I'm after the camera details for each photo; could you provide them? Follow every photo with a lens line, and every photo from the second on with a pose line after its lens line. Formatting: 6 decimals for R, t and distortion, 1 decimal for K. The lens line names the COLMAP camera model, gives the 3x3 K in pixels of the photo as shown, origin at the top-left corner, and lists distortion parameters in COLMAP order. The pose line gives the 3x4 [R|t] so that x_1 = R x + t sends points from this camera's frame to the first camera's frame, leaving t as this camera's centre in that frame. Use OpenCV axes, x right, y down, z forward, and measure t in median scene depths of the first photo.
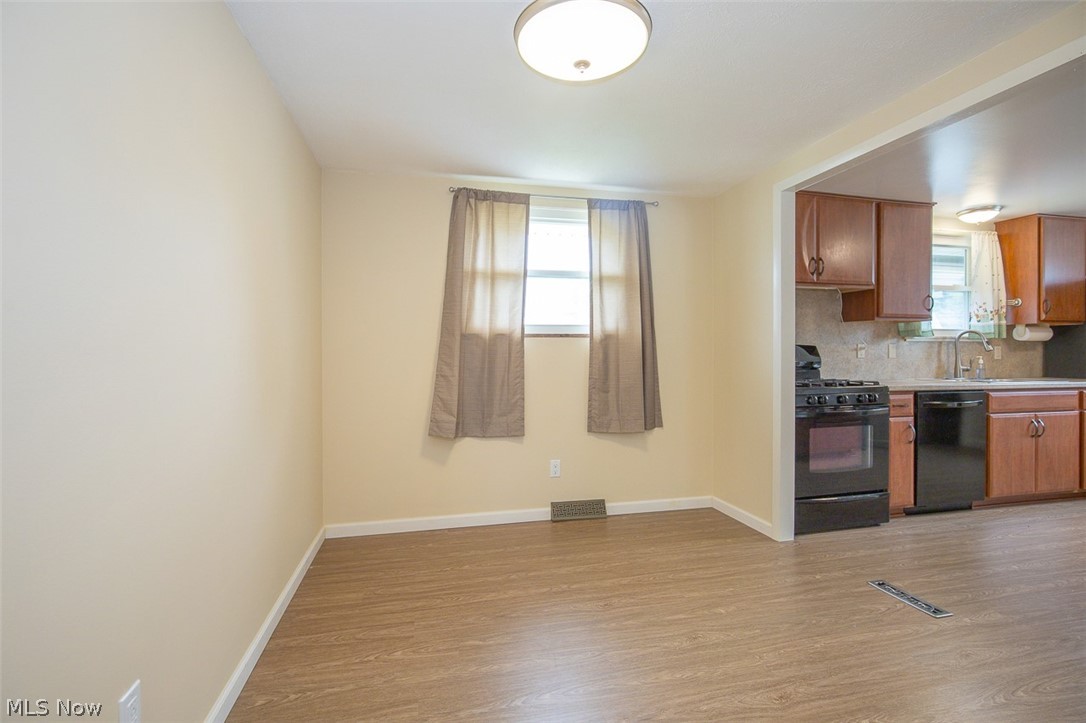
lens RADIAL K [[498.2, 0, 540.0], [0, 498.2, 347.6], [0, 0, 1]] dist [-0.015625, 0.004021]
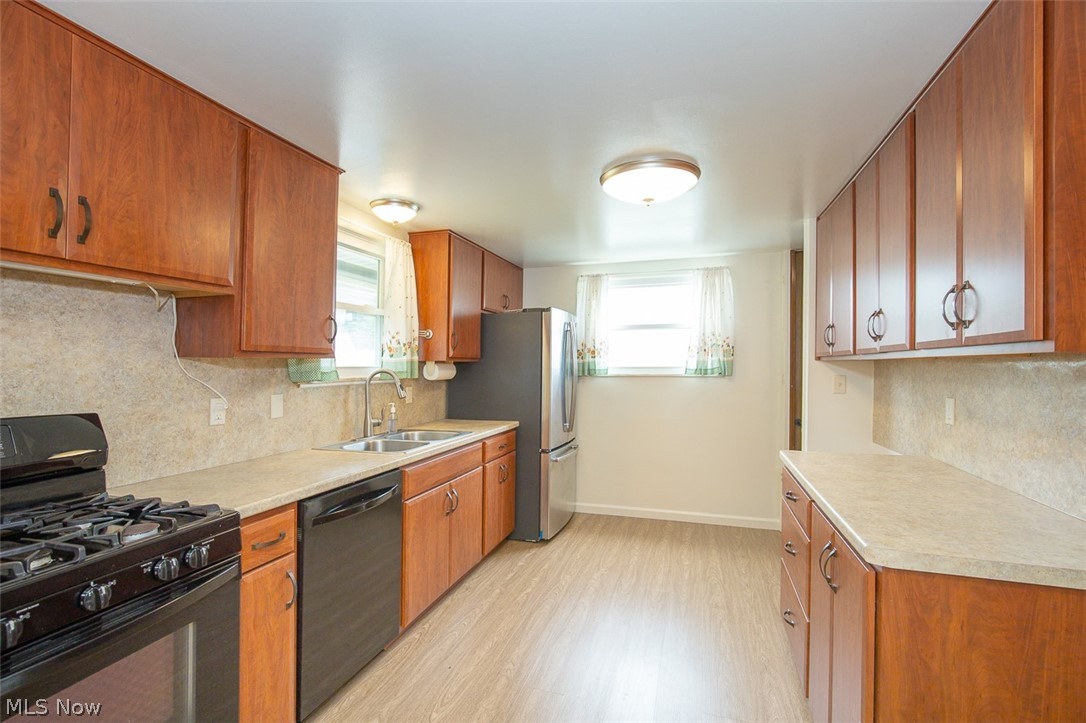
lens RADIAL K [[498.2, 0, 540.0], [0, 498.2, 362.9], [0, 0, 1]] dist [-0.015625, 0.004021]
pose [[0.512406, 0.005684, 0.858724, 0.436859], [-0.012795, 0.999918, 0.001016, -0.058368], [-0.858648, -0.011508, 0.512437, 0.513866]]
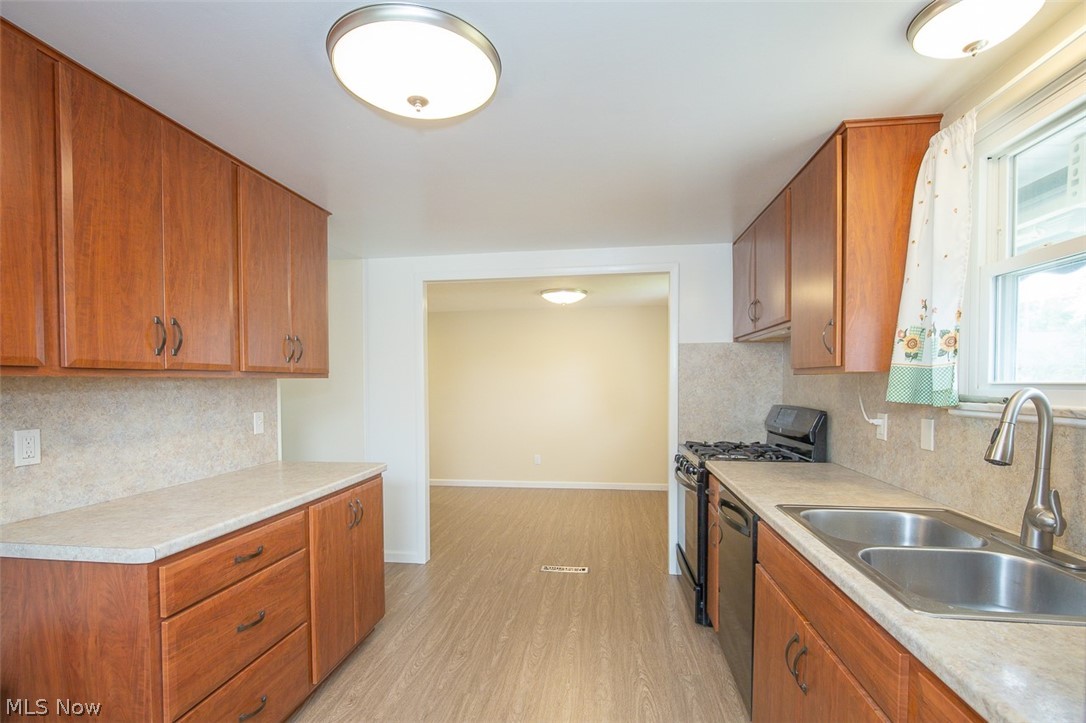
lens RADIAL K [[498.2, 0, 533.0], [0, 498.2, 382.9], [0, 0, 1]] dist [-0.015625, 0.004021]
pose [[-0.367643, 0.005501, -0.929951, 1.499972], [0.019502, 0.999808, -0.001795, -0.053518], [0.929763, -0.018795, -0.367679, 1.001701]]
